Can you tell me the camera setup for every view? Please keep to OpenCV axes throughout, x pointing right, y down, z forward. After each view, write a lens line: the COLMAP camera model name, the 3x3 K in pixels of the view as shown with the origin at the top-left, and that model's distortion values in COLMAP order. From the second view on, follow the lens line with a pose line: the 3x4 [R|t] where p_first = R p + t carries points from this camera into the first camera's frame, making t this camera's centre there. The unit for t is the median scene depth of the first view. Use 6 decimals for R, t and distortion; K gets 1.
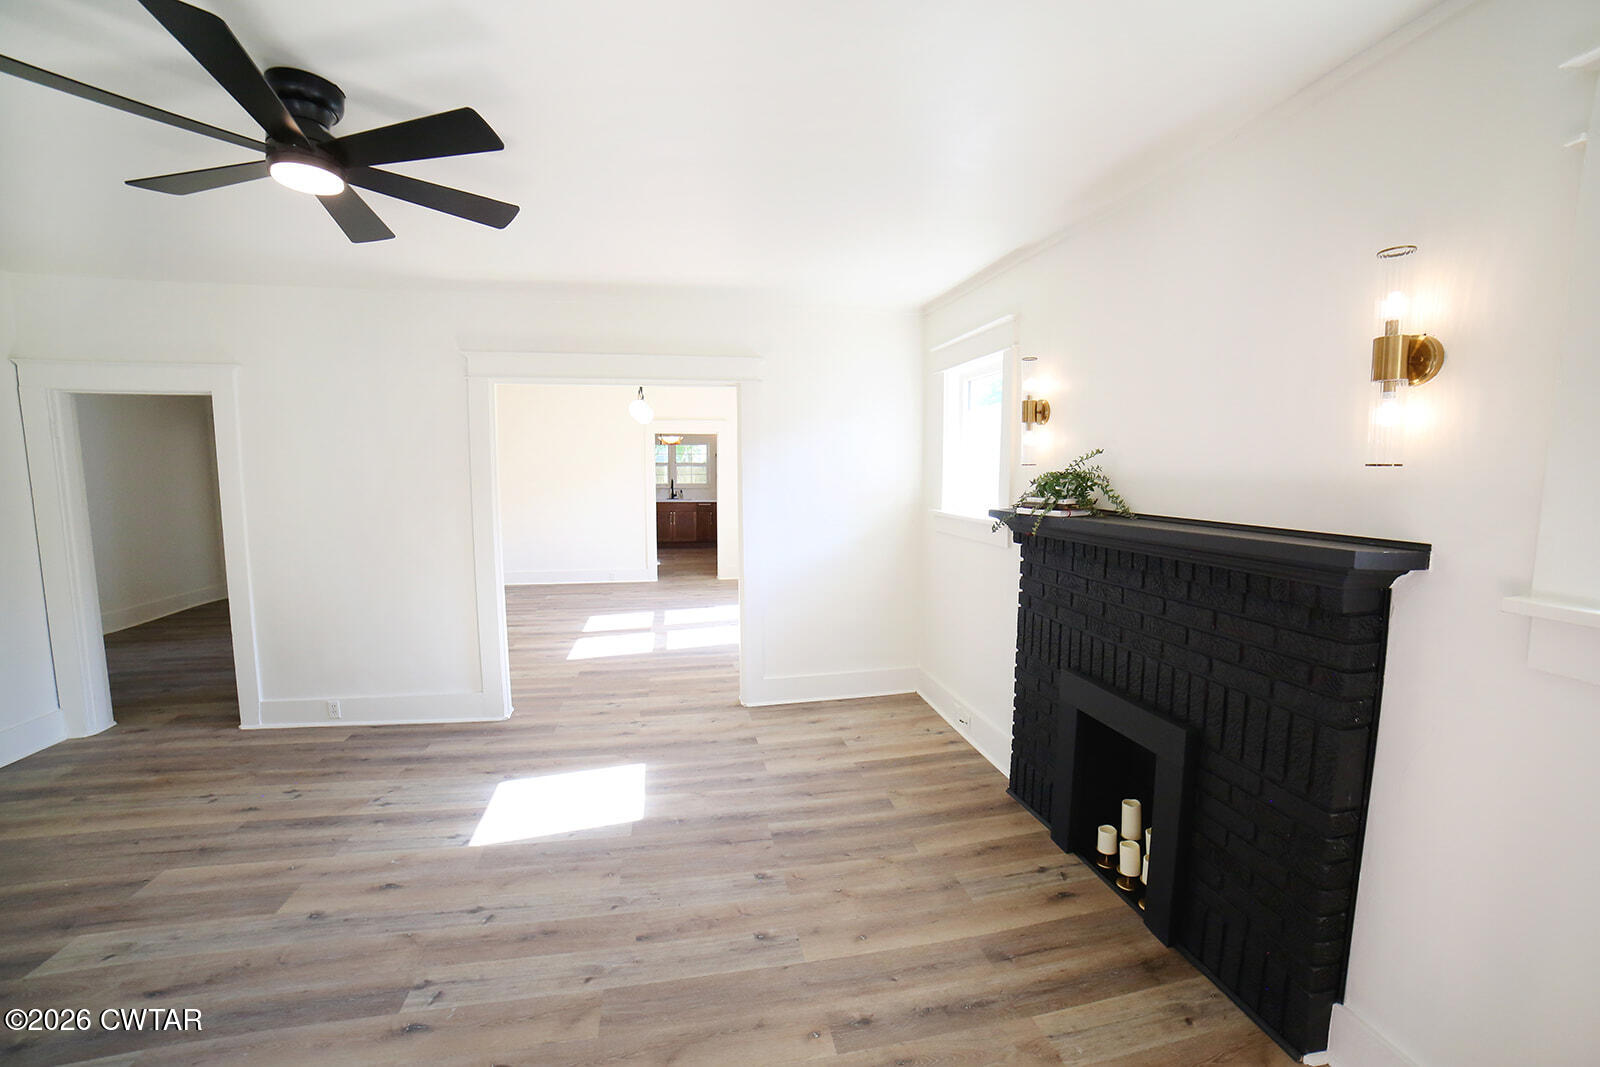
lens RADIAL K [[660.8, 0, 800.0], [0, 660.8, 533.5], [0, 0, 1]] dist [-0.109472, 0.038664]
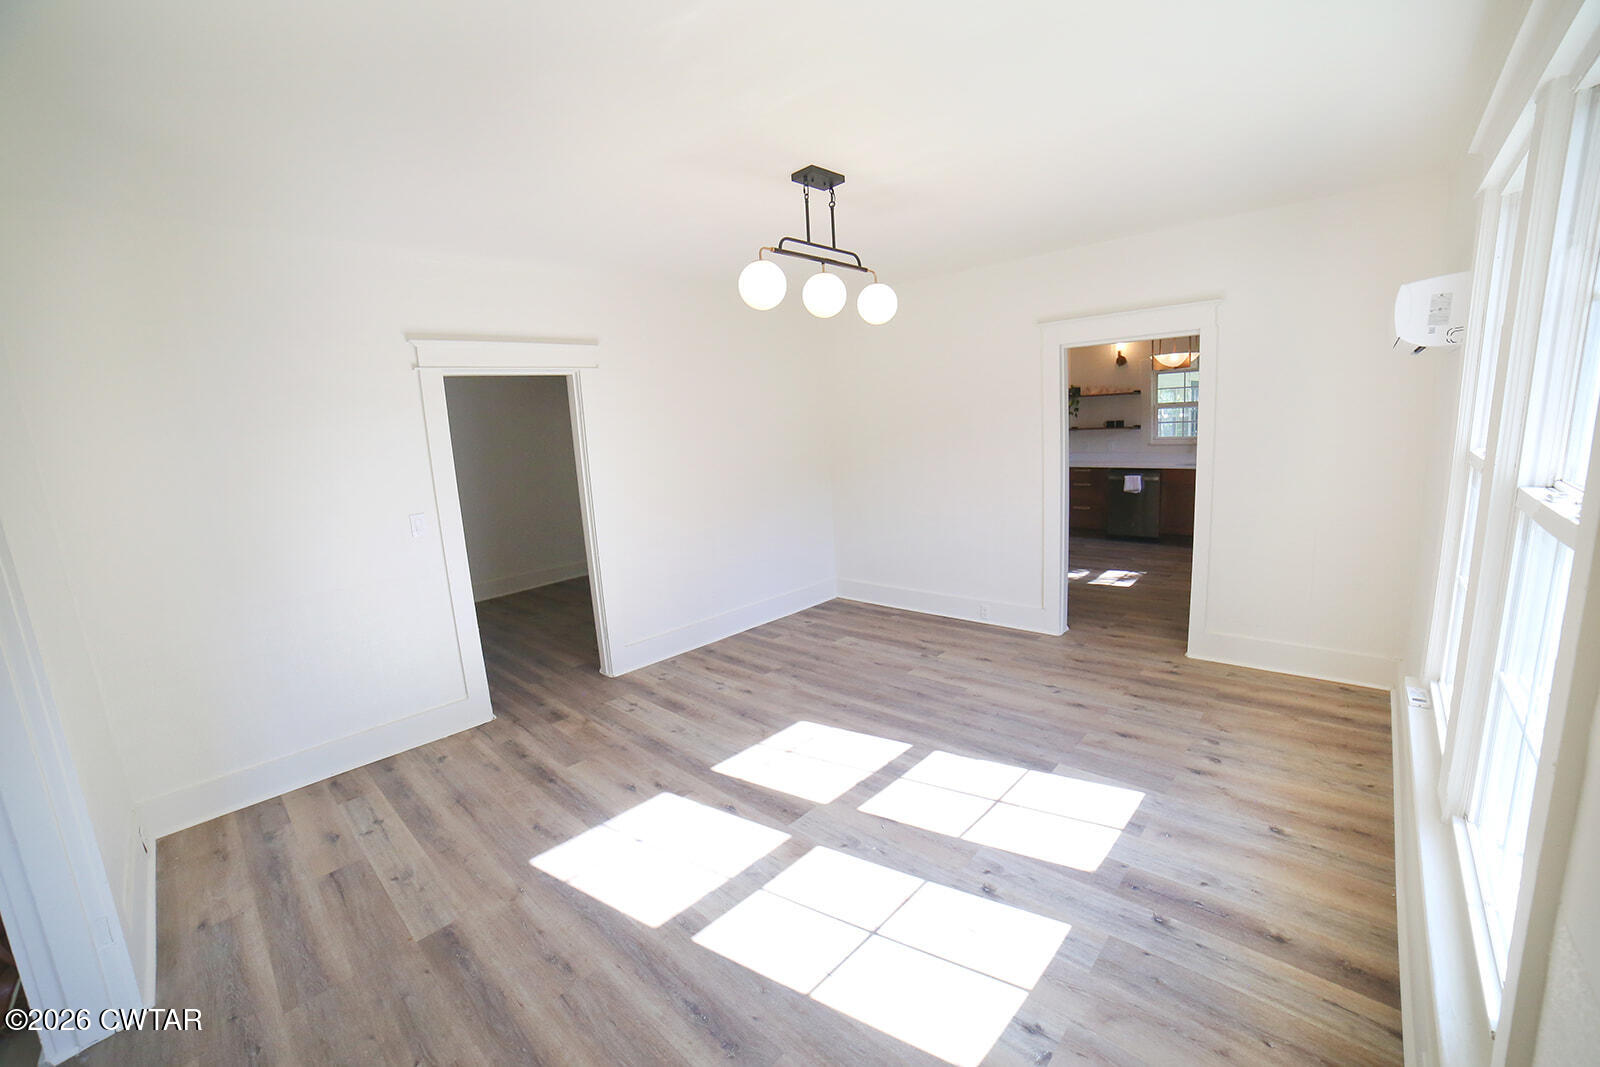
lens RADIAL K [[644.7, 0, 802.5], [0, 644.7, 535.0], [0, 0, 1]] dist [-0.109761, 0.034314]
pose [[0.602951, 0.099863, -0.791503, 0.169155], [-0.039064, 0.994640, 0.095734, -0.164150], [0.796821, -0.026804, 0.603620, 1.609270]]
